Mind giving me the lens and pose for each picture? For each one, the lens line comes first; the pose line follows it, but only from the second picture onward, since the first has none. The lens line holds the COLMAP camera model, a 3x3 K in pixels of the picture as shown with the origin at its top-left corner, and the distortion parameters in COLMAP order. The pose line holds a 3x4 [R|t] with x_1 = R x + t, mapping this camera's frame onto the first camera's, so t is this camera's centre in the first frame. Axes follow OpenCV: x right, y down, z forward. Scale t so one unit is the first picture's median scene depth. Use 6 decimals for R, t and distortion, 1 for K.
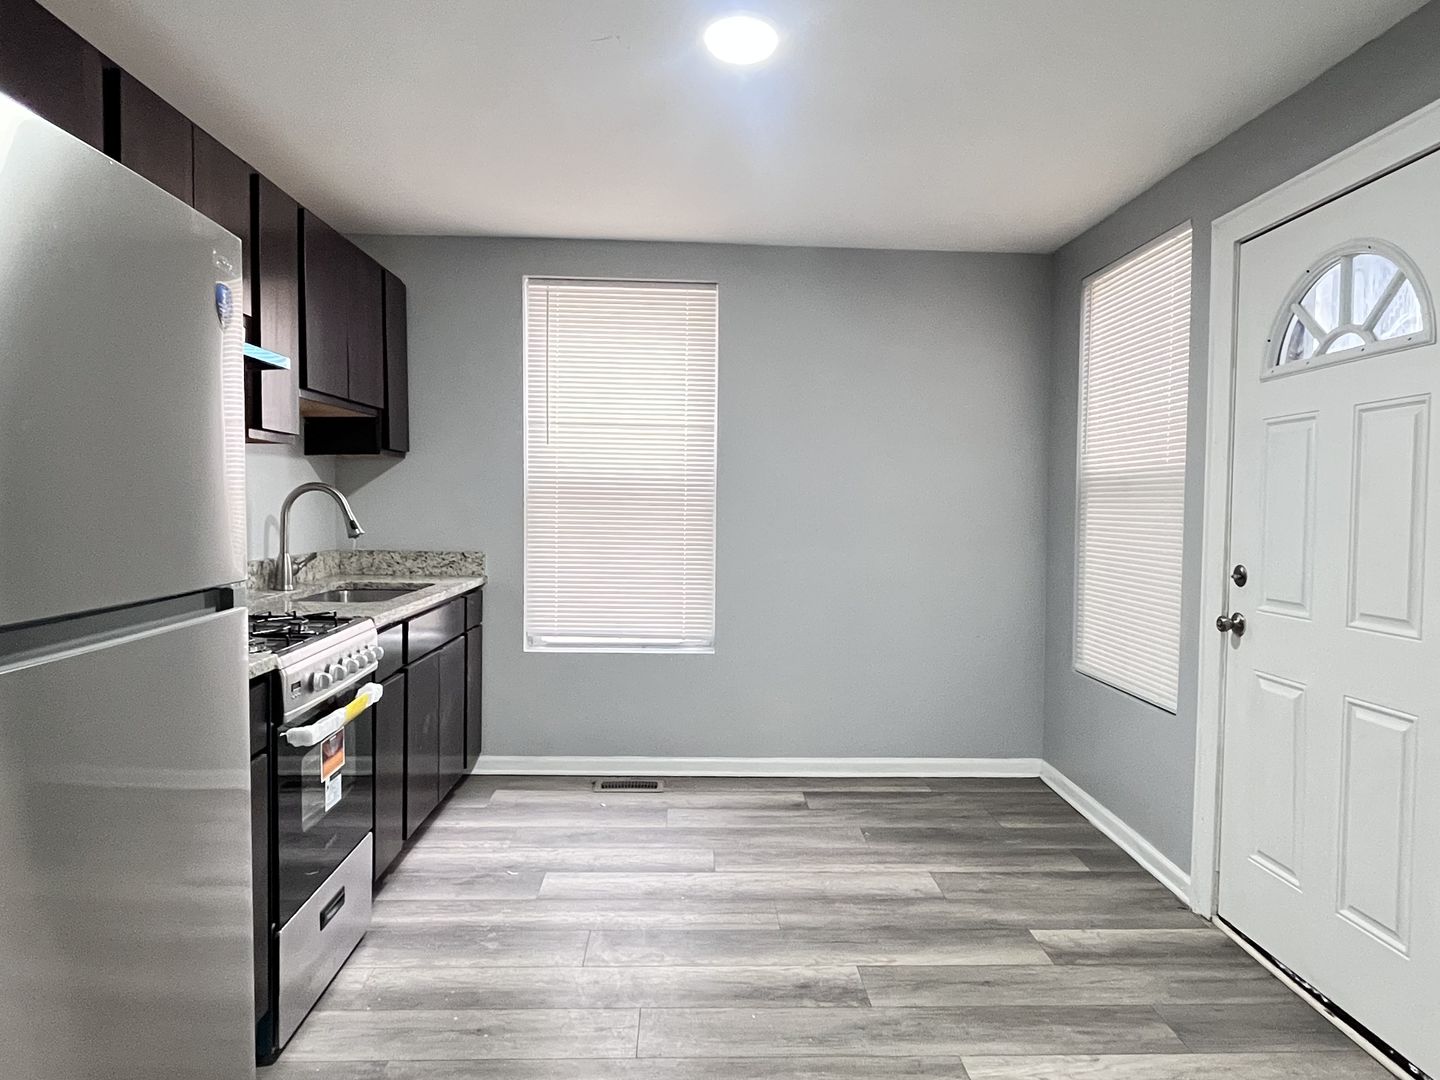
lens RADIAL K [[886.7, 0, 723.7], [0, 886.7, 537.7], [0, 0, 1]] dist [0.016304, 0.000202]
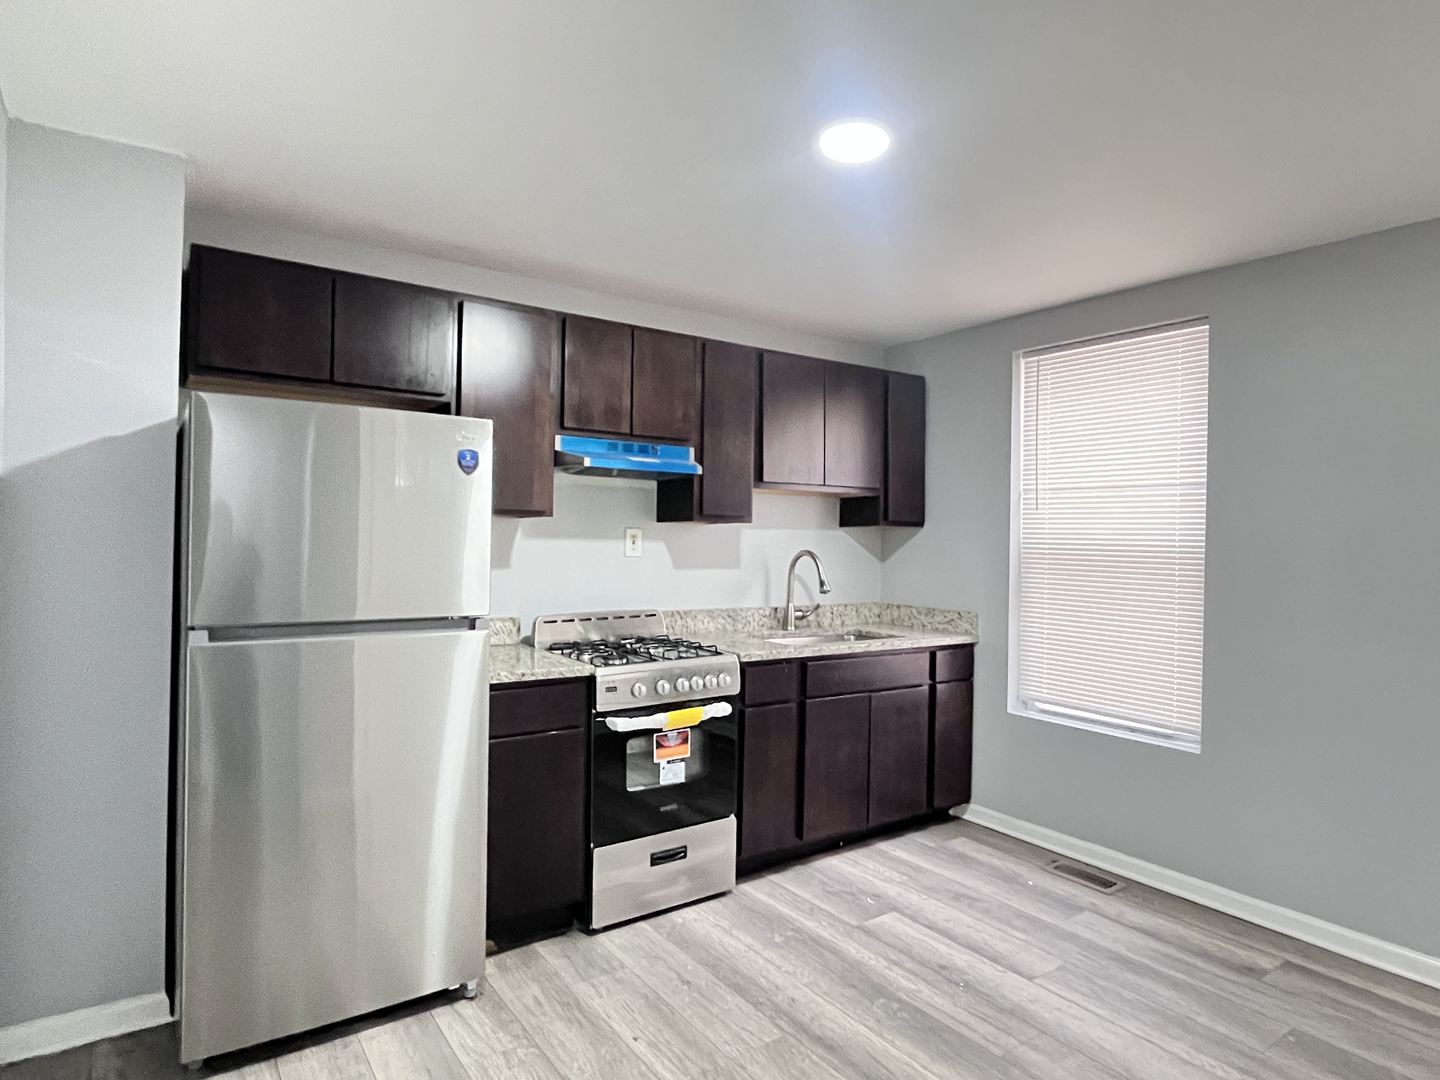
lens RADIAL K [[829.0, 0, 721.6], [0, 829.0, 537.7], [0, 0, 1]] dist [0.003518, 0.001853]
pose [[0.549170, -0.007895, -0.835673, 0.443472], [-0.044149, 0.998285, -0.038444, -0.024689], [0.834544, 0.058006, 0.547880, 0.204524]]
